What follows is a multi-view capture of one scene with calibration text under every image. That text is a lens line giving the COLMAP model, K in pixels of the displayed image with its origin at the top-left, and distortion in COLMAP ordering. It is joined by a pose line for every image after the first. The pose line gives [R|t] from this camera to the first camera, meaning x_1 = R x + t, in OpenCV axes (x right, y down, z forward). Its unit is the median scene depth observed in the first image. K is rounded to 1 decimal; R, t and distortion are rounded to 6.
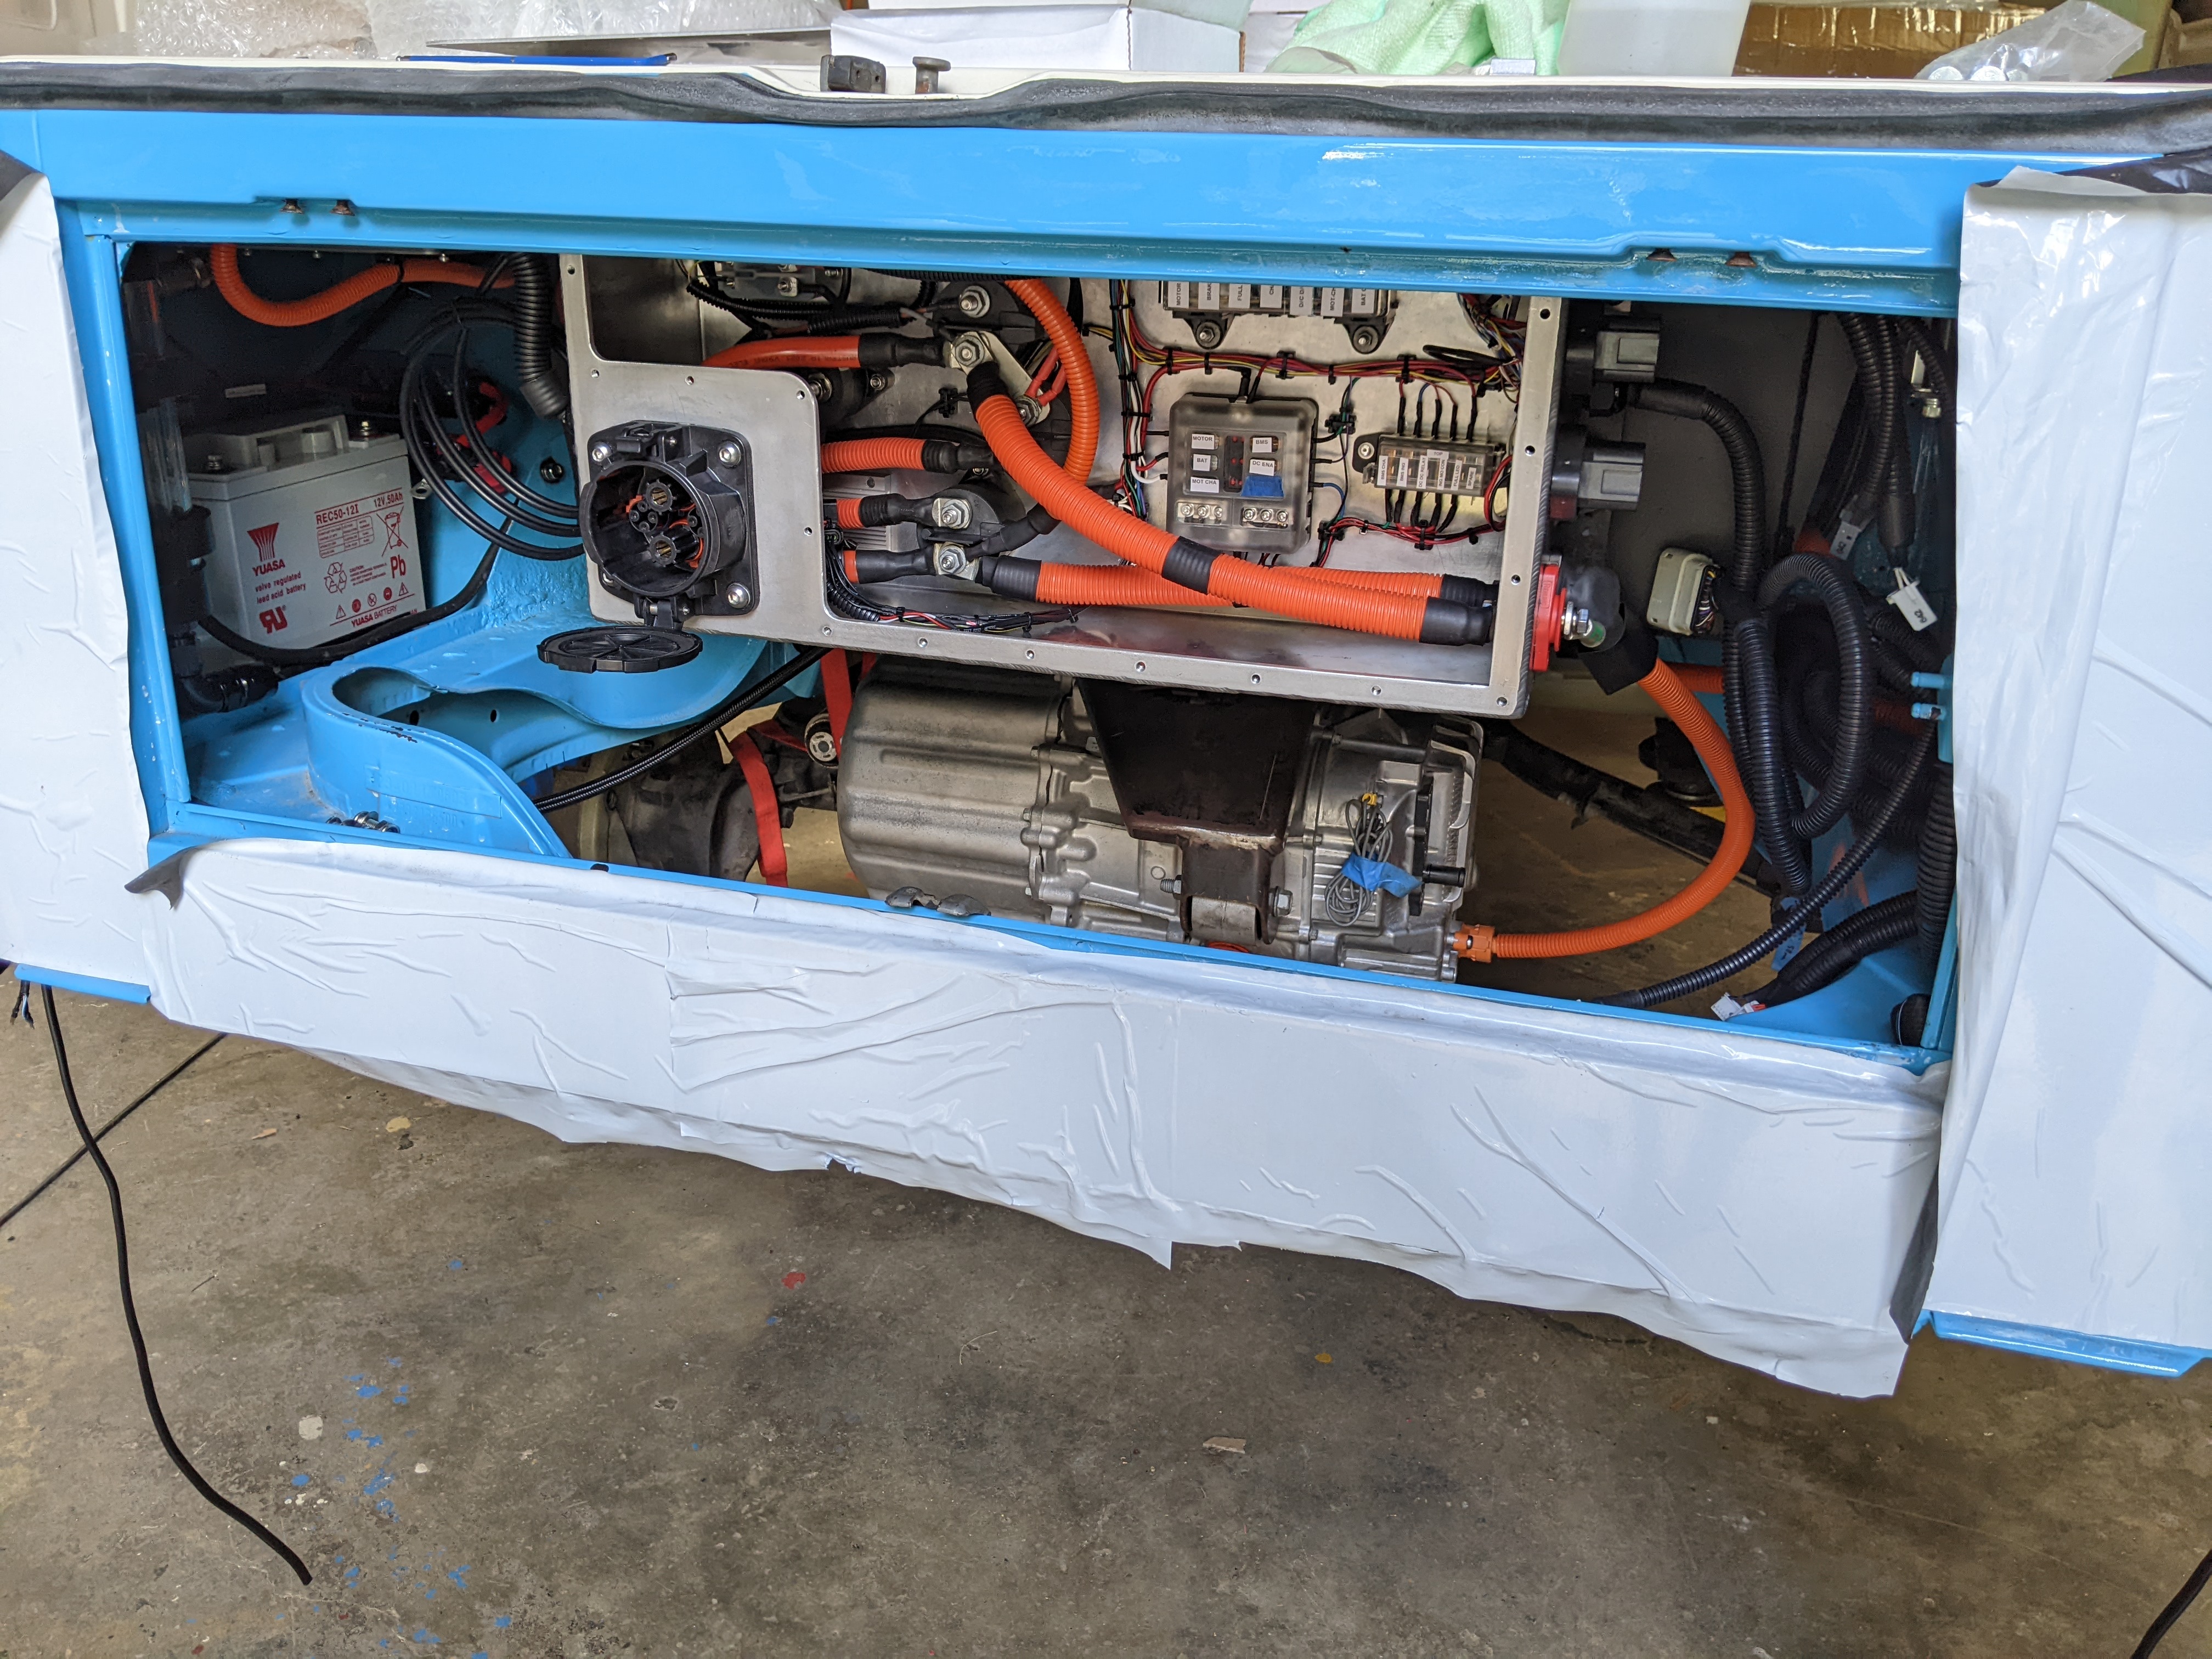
lens RADIAL K [[1795.4, 0, 1104.1], [0, 1795.4, 822.8], [0, 0, 1]] dist [0.092545, -0.199437]
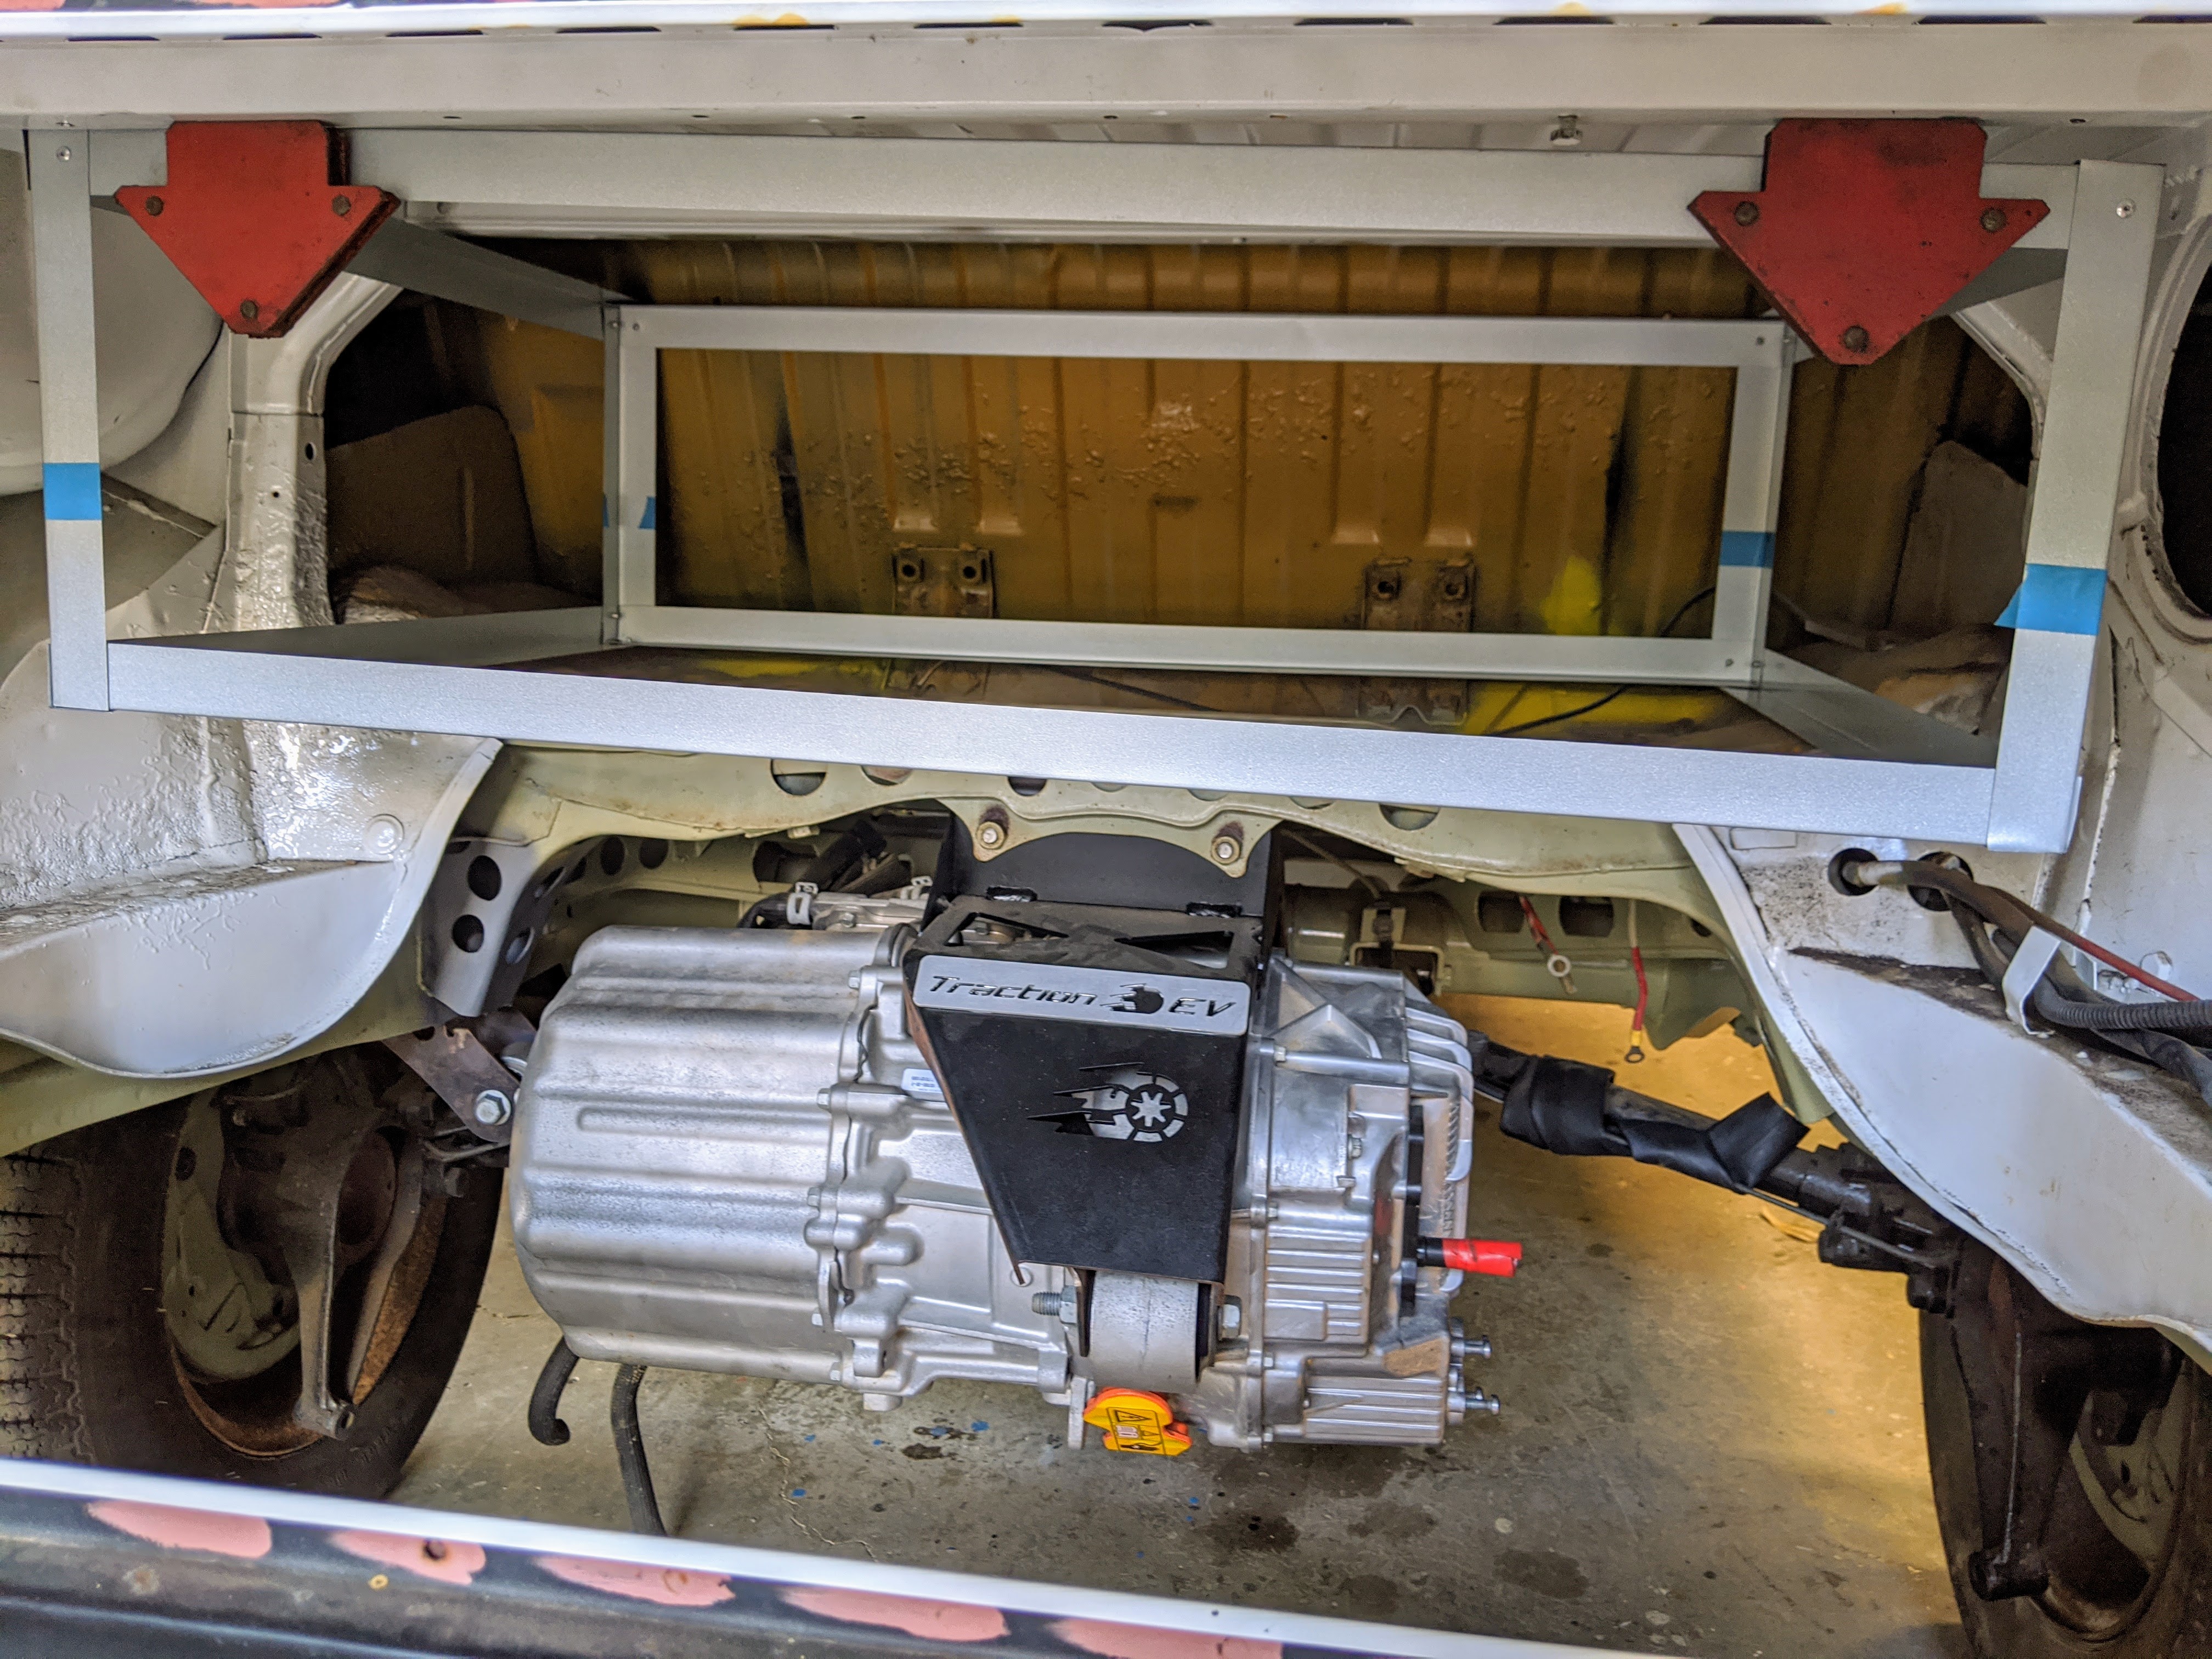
lens RADIAL K [[1795.4, 0, 1104.1], [0, 1795.4, 822.8], [0, 0, 1]] dist [0.092545, -0.199437]
pose [[0.985280, -0.025255, 0.169074, -0.046472], [0.055572, 0.982628, -0.177068, -0.016227], [-0.161665, 0.183857, 0.969568, 0.330758]]
